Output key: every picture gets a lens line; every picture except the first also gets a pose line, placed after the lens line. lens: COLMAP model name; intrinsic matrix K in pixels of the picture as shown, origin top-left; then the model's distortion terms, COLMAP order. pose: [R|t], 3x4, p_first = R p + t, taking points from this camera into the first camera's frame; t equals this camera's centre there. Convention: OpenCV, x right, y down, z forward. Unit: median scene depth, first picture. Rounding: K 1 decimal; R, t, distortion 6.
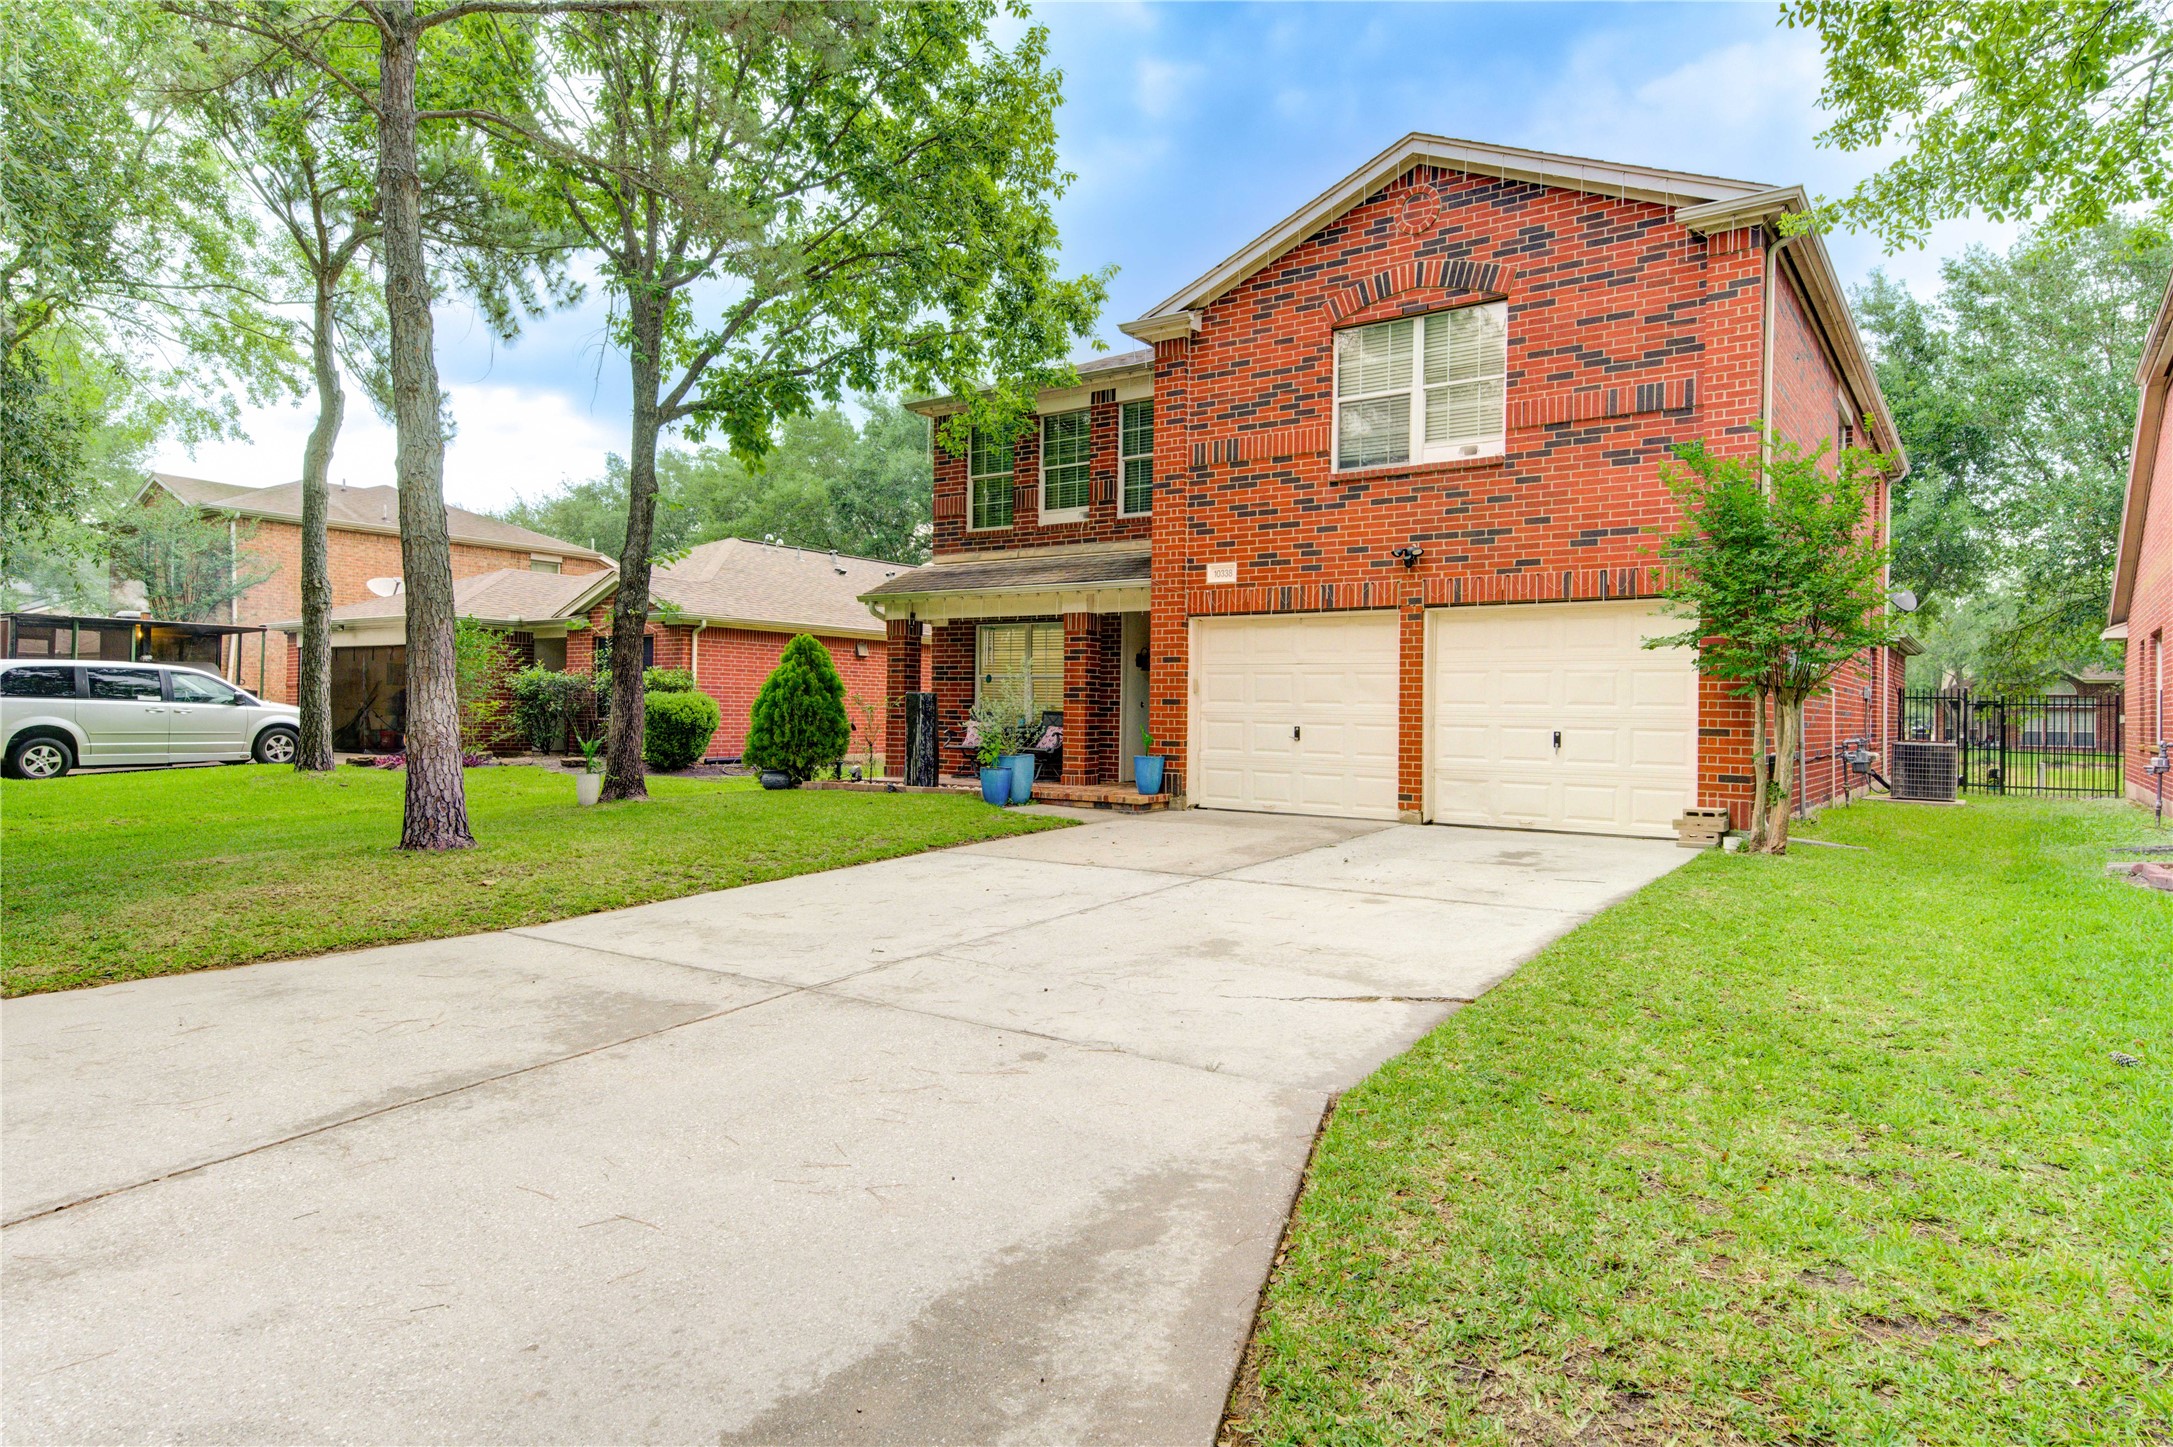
lens RADIAL K [[1283.8, 0, 1085.5], [0, 1283.8, 707.1], [0, 0, 1]] dist [0.026479, 0.000387]
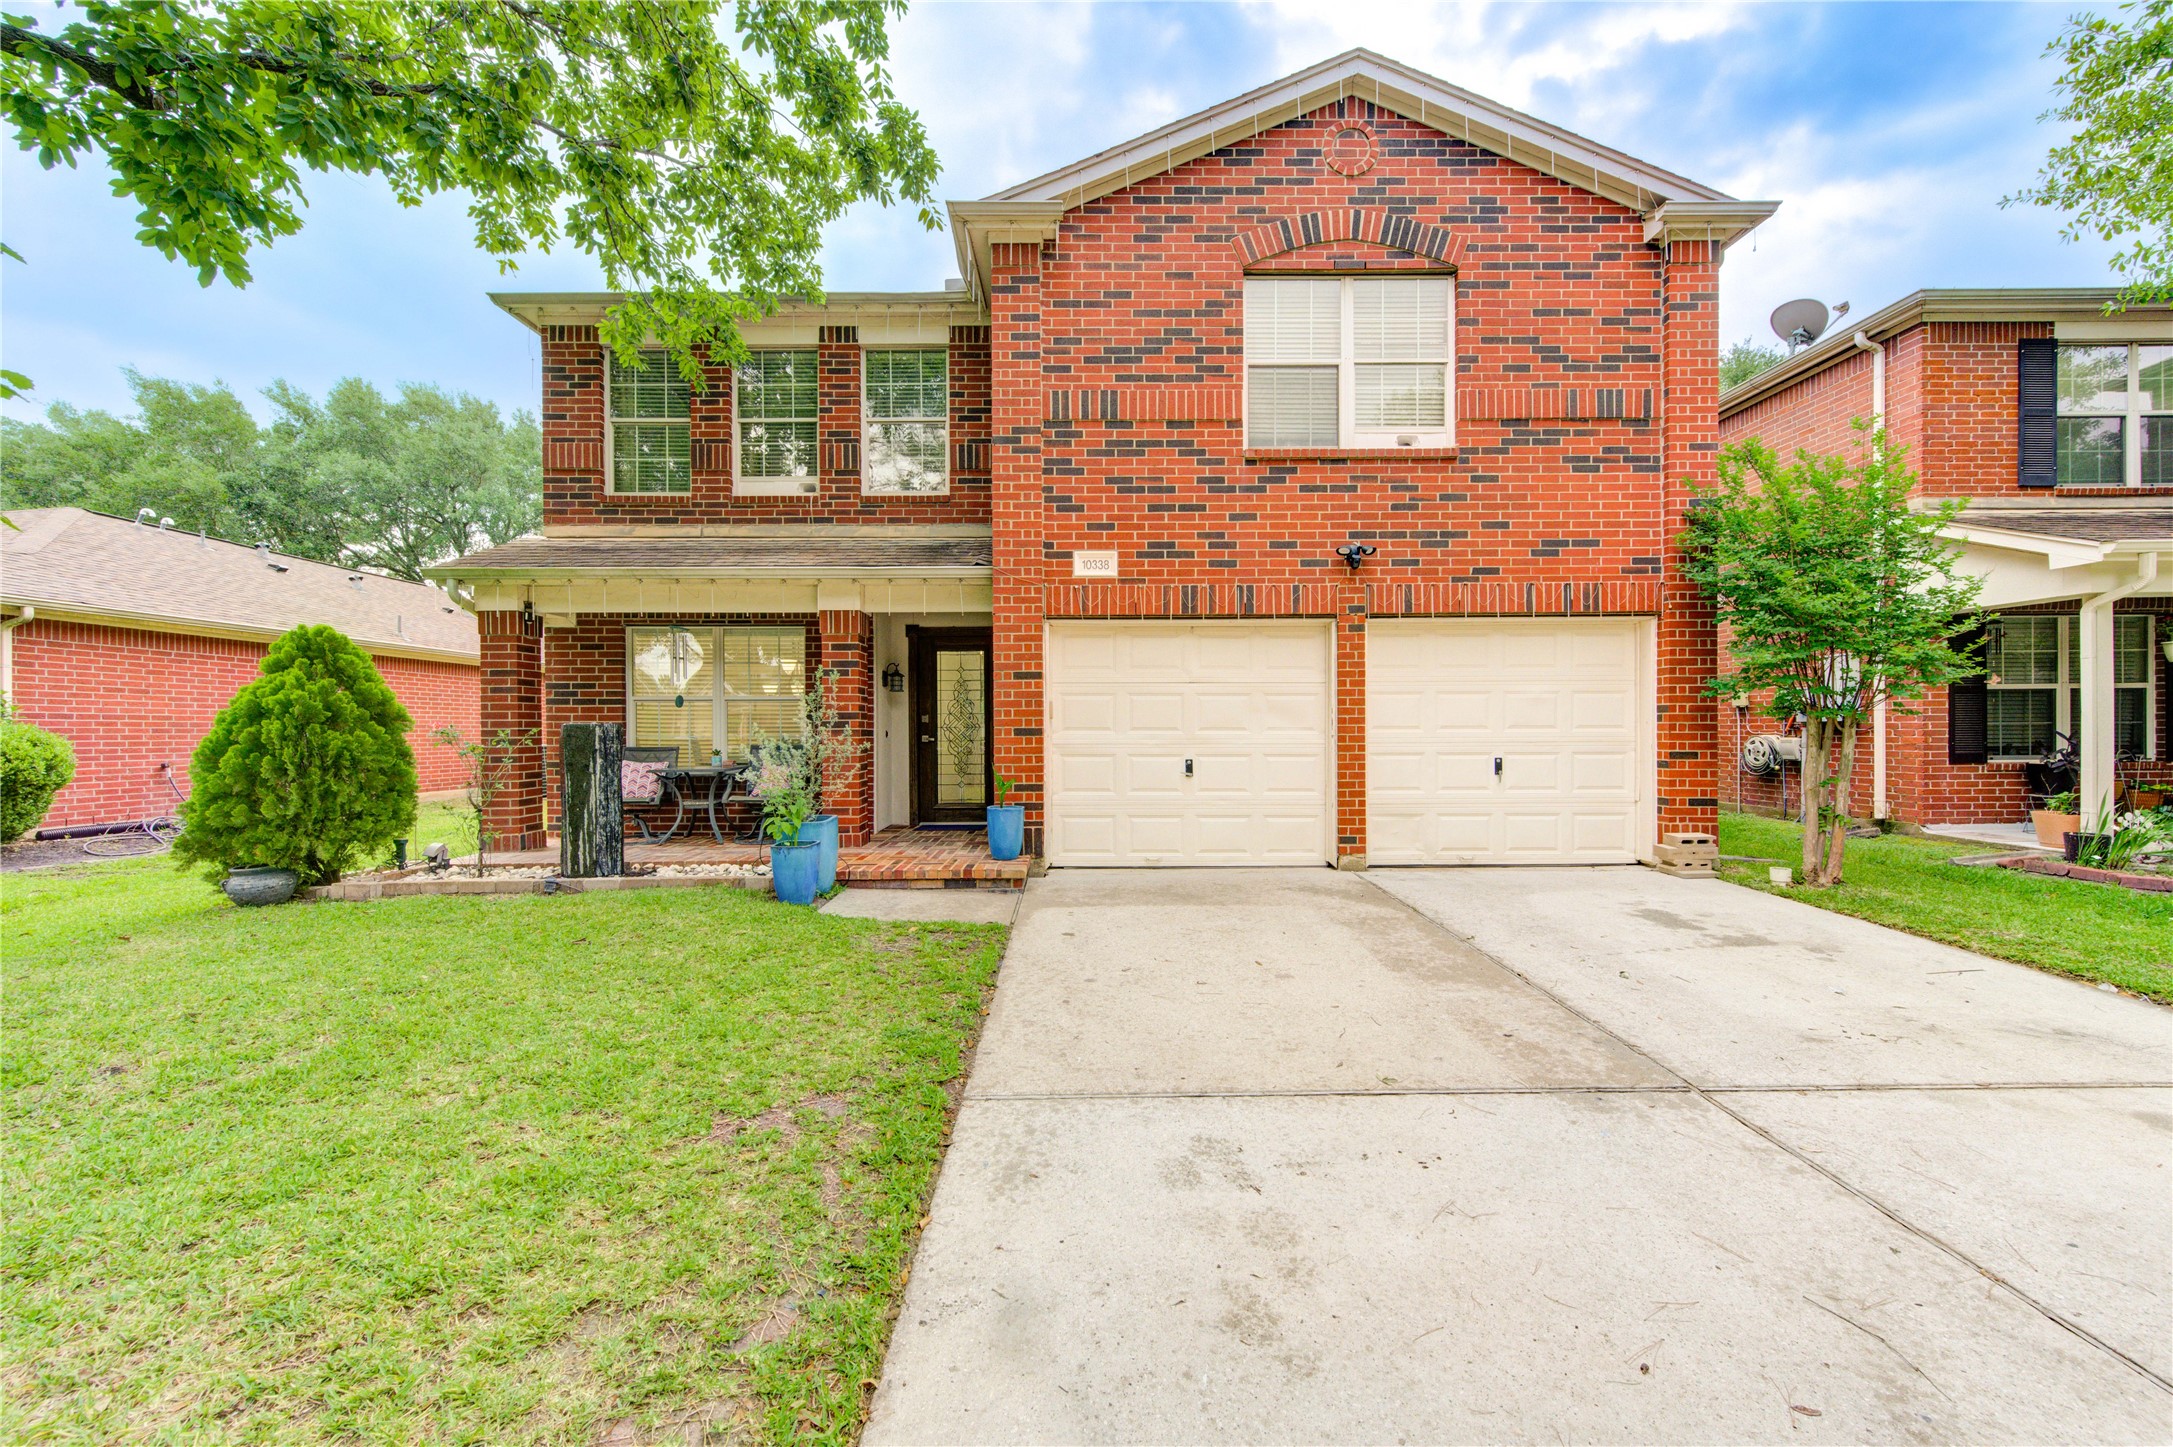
lens RADIAL K [[843.6, 0, 1095.6], [0, 843.6, 732.1], [0, 0, 1]] dist [-0.000423, -0.000065]
pose [[0.807626, -0.021208, 0.589314, -0.203973], [0.013886, 0.999760, 0.016950, -0.012455], [-0.589532, -0.005506, 0.807726, 0.620596]]
